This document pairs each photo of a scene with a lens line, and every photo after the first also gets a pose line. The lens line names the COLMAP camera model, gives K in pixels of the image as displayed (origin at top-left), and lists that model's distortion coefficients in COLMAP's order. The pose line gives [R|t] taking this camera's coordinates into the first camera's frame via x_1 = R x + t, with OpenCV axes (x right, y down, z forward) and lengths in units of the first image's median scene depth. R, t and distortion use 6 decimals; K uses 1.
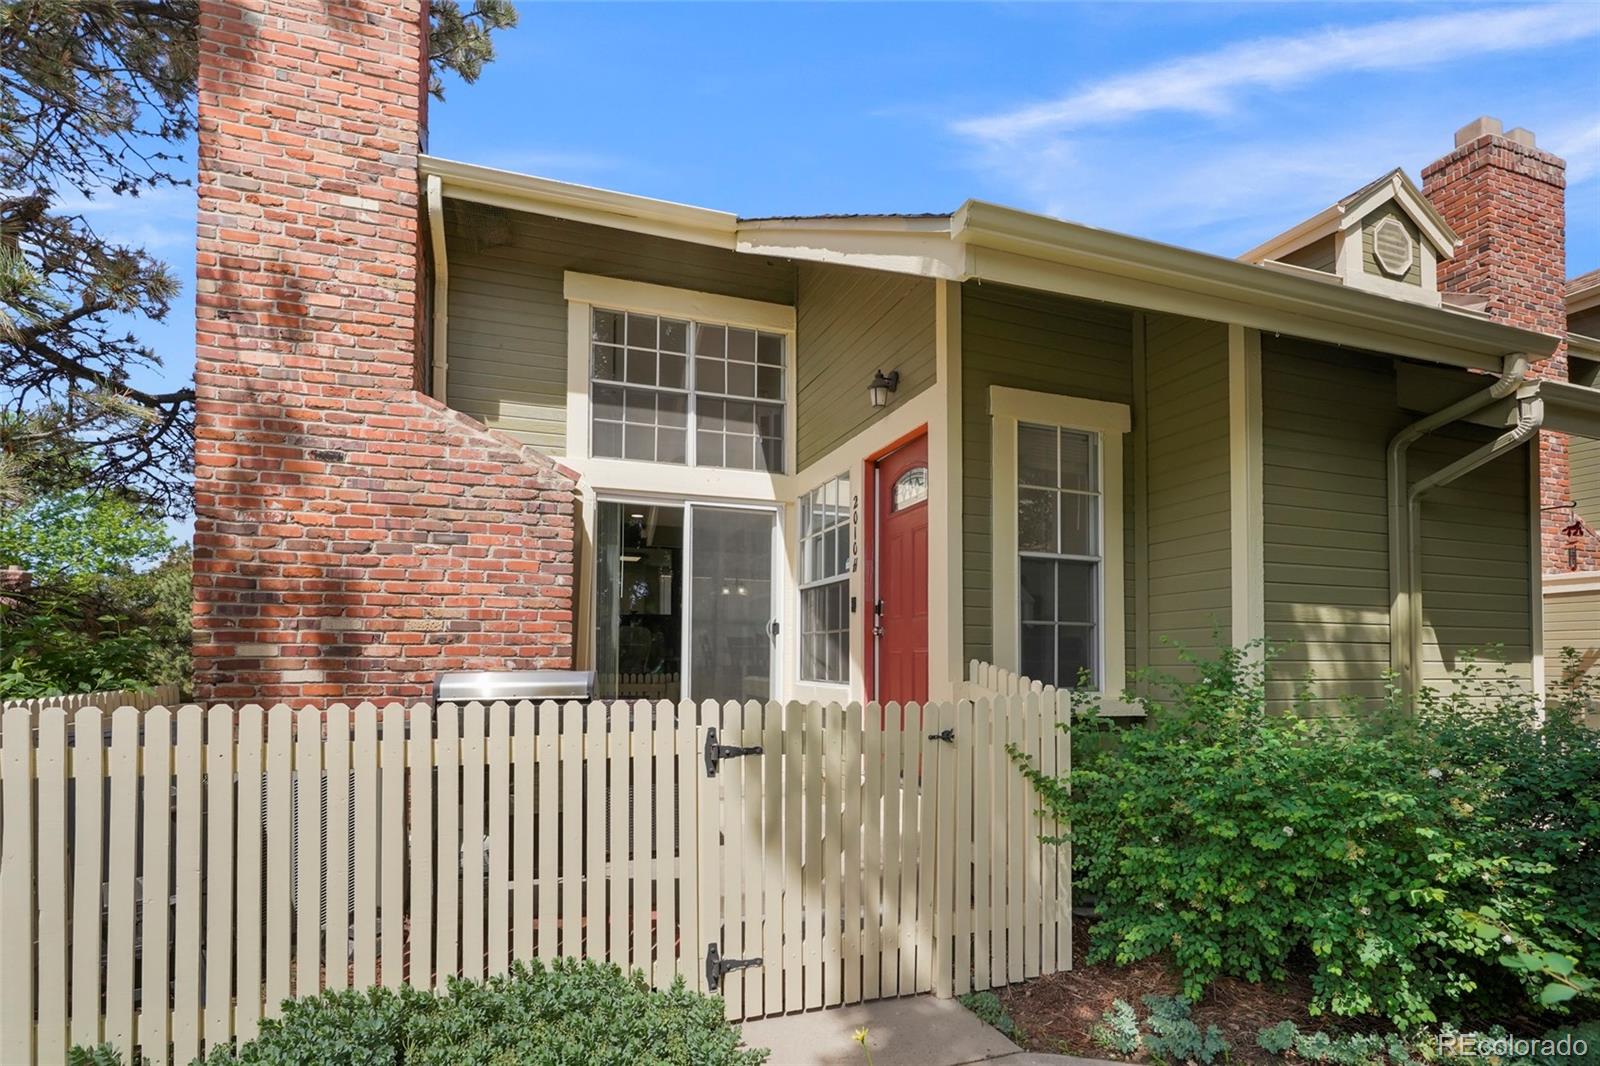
lens RADIAL K [[796.6, 0, 796.1], [0, 796.6, 644.9], [0, 0, 1]] dist [-0.002926, 0.000355]
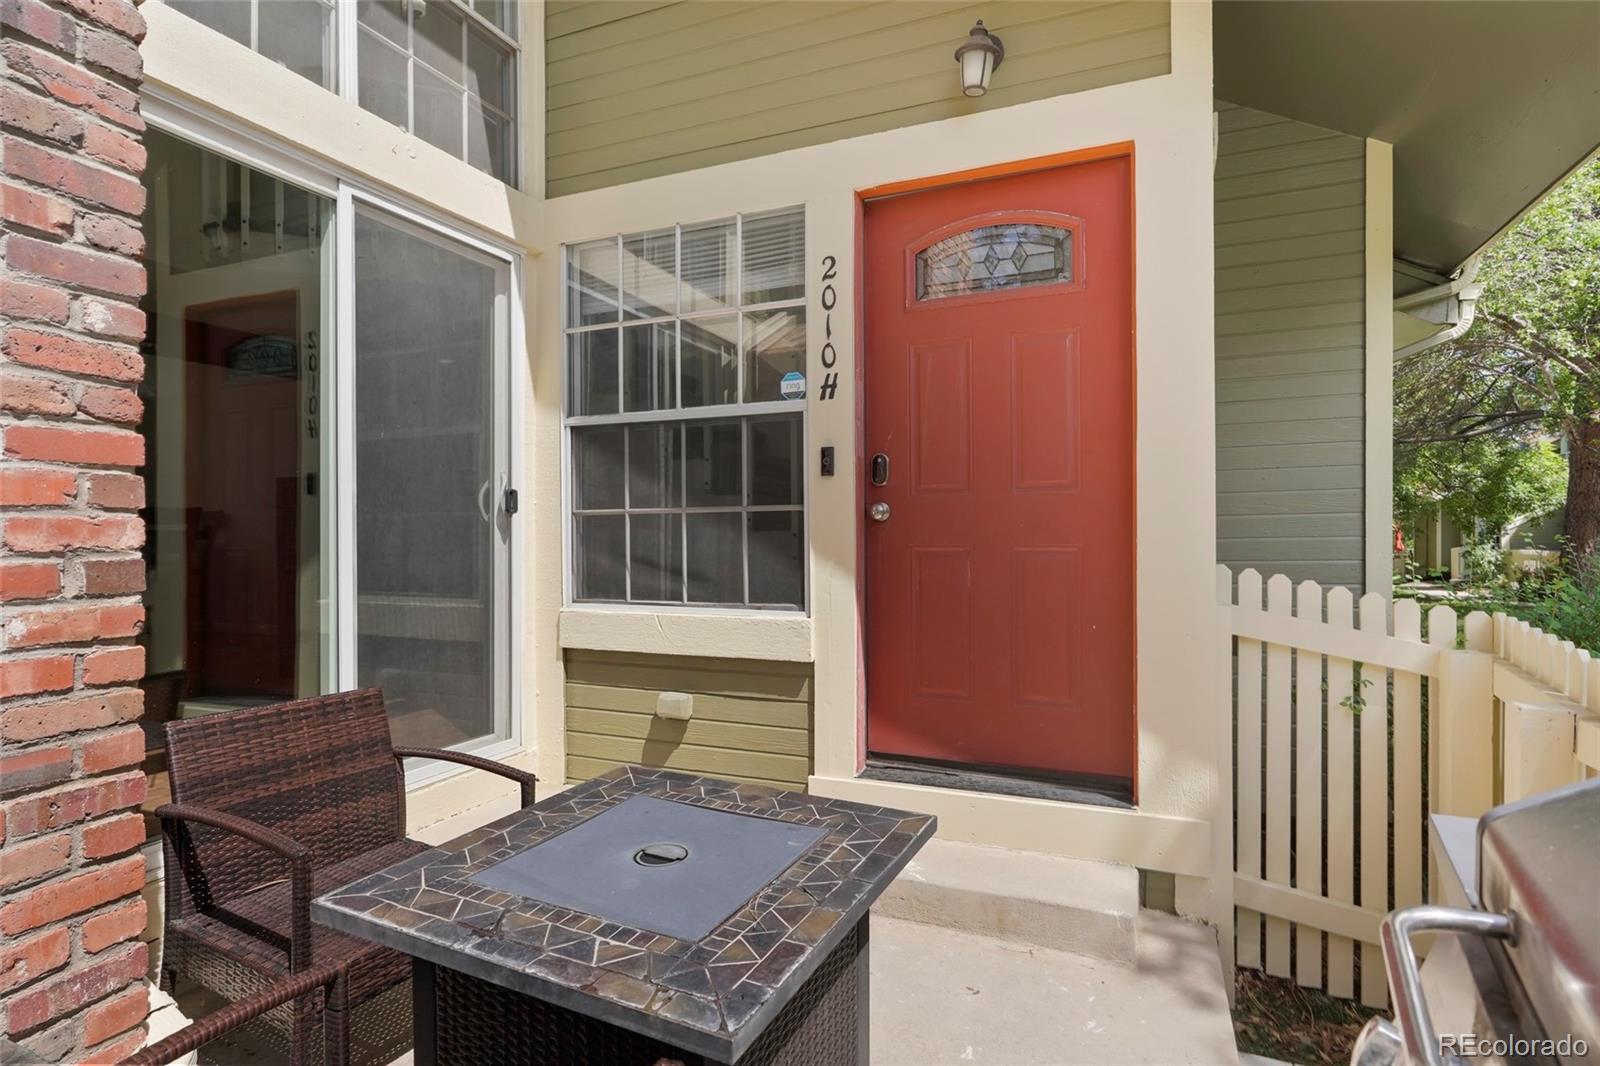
lens RADIAL K [[825.7, 0, 799.0], [0, 825.7, 540.6], [0, 0, 1]] dist [-0.013721, 0.000685]
pose [[0.673926, -0.018627, 0.738564, -0.358220], [0.000287, 0.999689, 0.024951, -0.012190], [-0.738799, -0.016603, 0.673721, 0.667481]]
